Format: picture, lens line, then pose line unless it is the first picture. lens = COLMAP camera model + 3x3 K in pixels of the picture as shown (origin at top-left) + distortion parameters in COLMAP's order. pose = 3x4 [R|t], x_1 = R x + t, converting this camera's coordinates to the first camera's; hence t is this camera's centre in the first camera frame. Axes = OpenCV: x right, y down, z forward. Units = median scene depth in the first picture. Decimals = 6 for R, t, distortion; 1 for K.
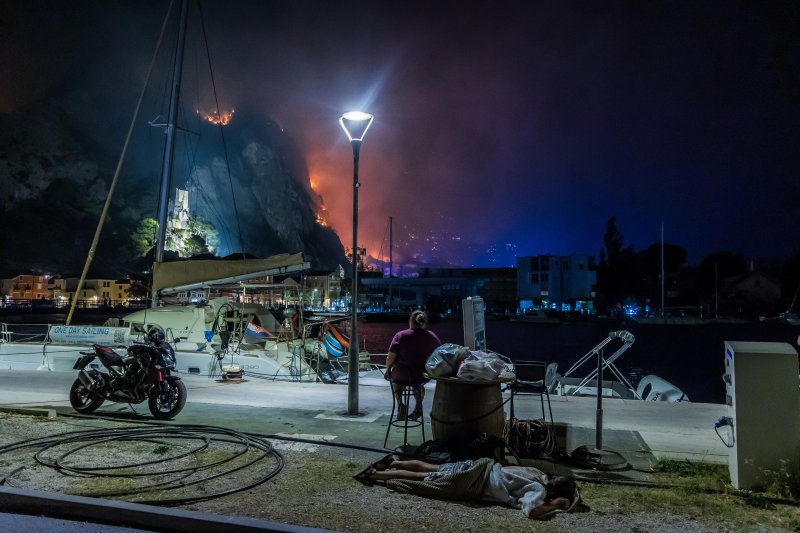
lens RADIAL K [[531.0, 0, 405.1], [0, 531.0, 267.5], [0, 0, 1]] dist [0.004637, 0.002709]
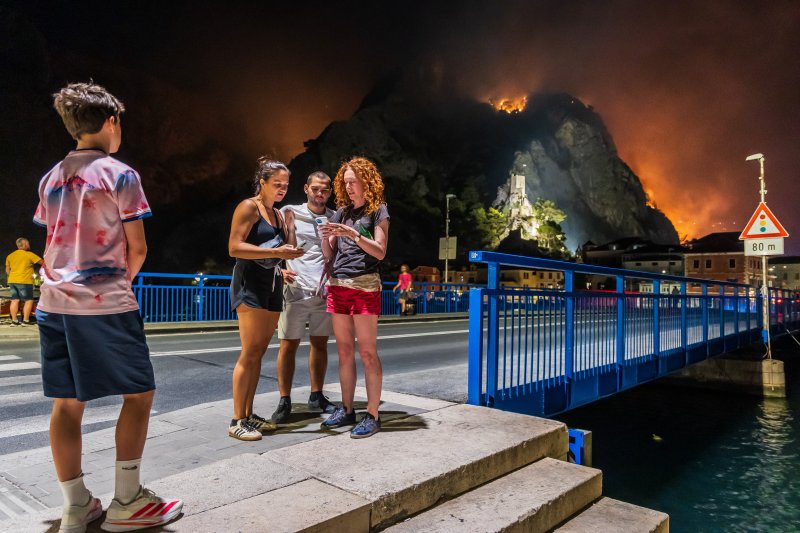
lens RADIAL K [[531.0, 0, 405.1], [0, 531.0, 267.5], [0, 0, 1]] dist [0.004637, 0.002709]
pose [[0.900281, -0.006970, -0.435253, -0.167871], [0.011860, 0.999893, 0.008519, 0.004106], [0.435148, -0.012831, 0.900268, 0.066763]]
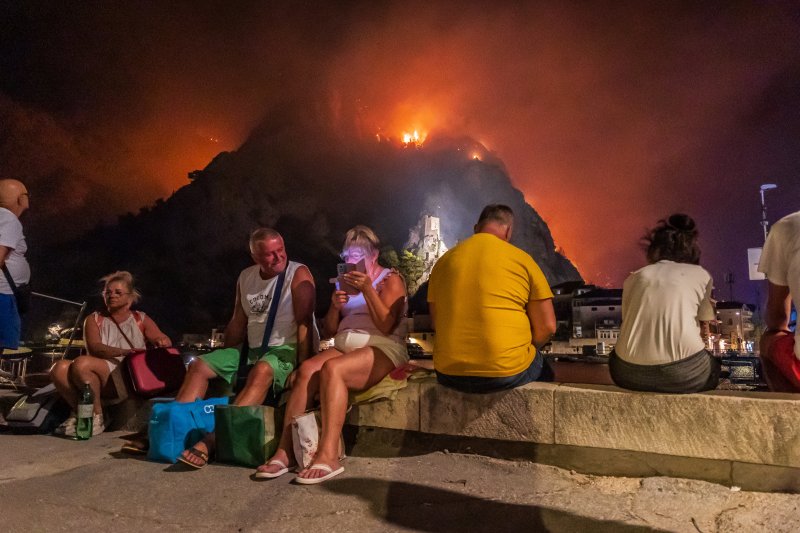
lens RADIAL K [[569.5, 0, 401.6], [0, 569.5, 279.2], [0, 0, 1]] dist [0.005163, 0.001723]
pose [[0.968887, -0.028603, -0.245846, -0.208224], [0.015609, 0.998384, -0.054640, 0.005654], [0.247012, 0.049102, 0.967768, 0.075002]]
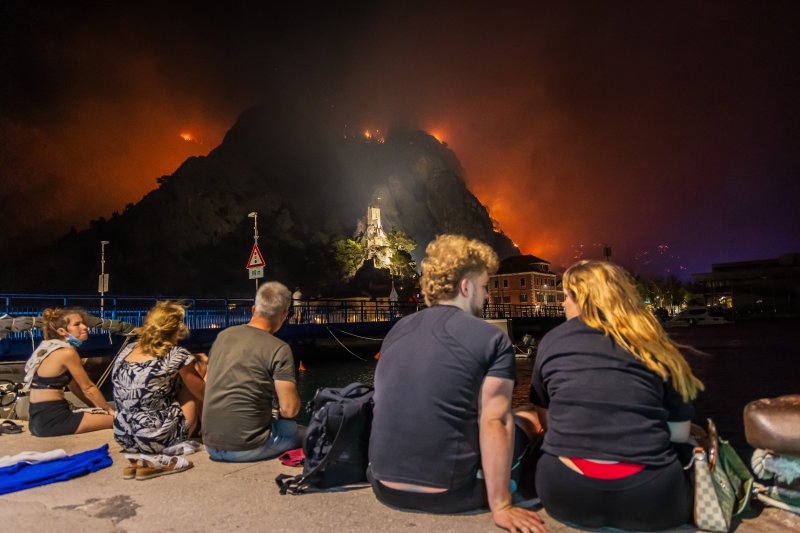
lens RADIAL K [[529.9, 0, 403.8], [0, 529.9, 265.8], [0, 0, 1]] dist [0.006638, 0.000639]
pose [[0.969910, -0.076013, -0.231293, -0.127875], [0.067482, 0.996724, -0.044586, 0.006415], [0.233925, 0.027636, 0.971862, 0.058485]]
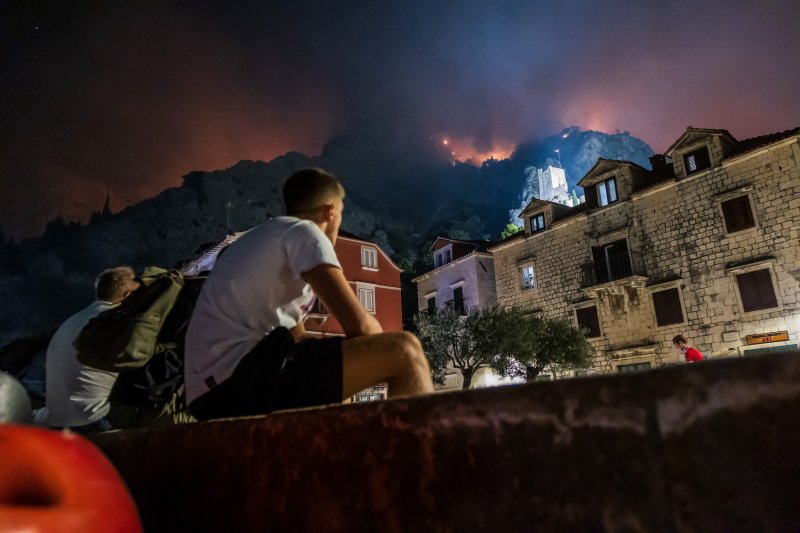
lens RADIAL K [[531.0, 0, 405.1], [0, 531.0, 267.5], [0, 0, 1]] dist [0.004637, 0.002709]
pose [[0.911213, -0.160969, -0.379184, -0.319244], [0.080969, 0.972522, -0.218276, 0.032822], [0.403901, 0.168194, 0.899208, 0.446990]]
